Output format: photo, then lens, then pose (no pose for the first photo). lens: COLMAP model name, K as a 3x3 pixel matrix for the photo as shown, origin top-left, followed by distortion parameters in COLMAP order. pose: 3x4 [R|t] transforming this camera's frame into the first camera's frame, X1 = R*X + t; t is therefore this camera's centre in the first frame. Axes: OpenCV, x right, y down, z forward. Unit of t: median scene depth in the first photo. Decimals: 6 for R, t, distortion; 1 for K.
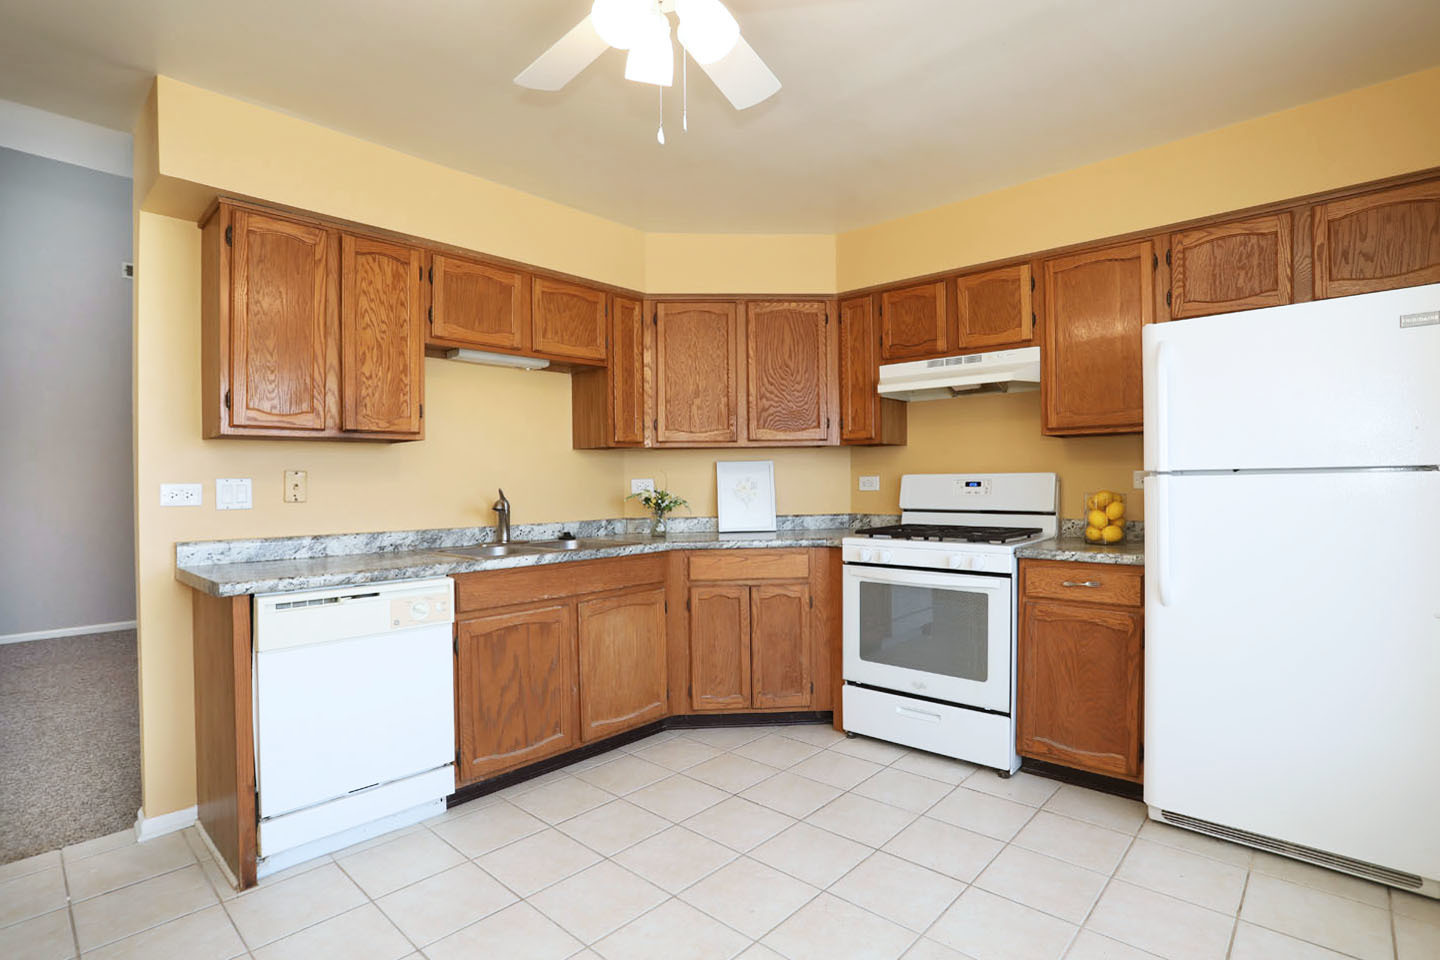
lens RADIAL K [[722.6, 0, 715.1], [0, 722.6, 486.0], [0, 0, 1]] dist [-0.002861, 0.010192]
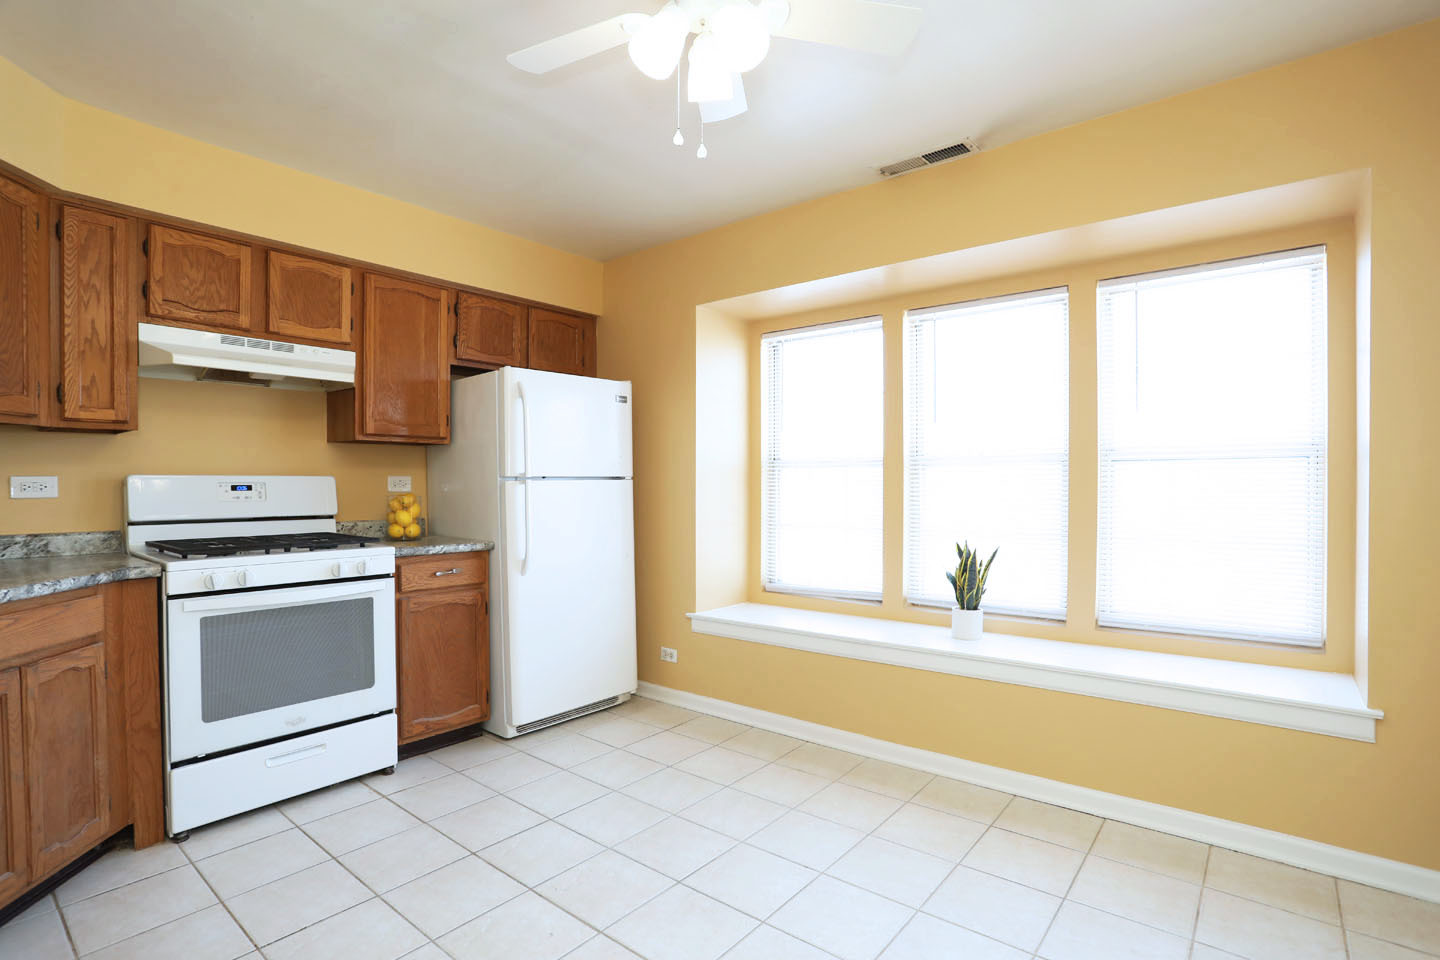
lens RADIAL K [[722.6, 0, 715.1], [0, 722.6, 486.0], [0, 0, 1]] dist [-0.002861, 0.010192]
pose [[-0.025768, 0.005597, 0.999652, -0.594198], [0.009110, 0.999944, -0.005363, 0.005980], [-0.999626, 0.008969, -0.025818, 0.527495]]
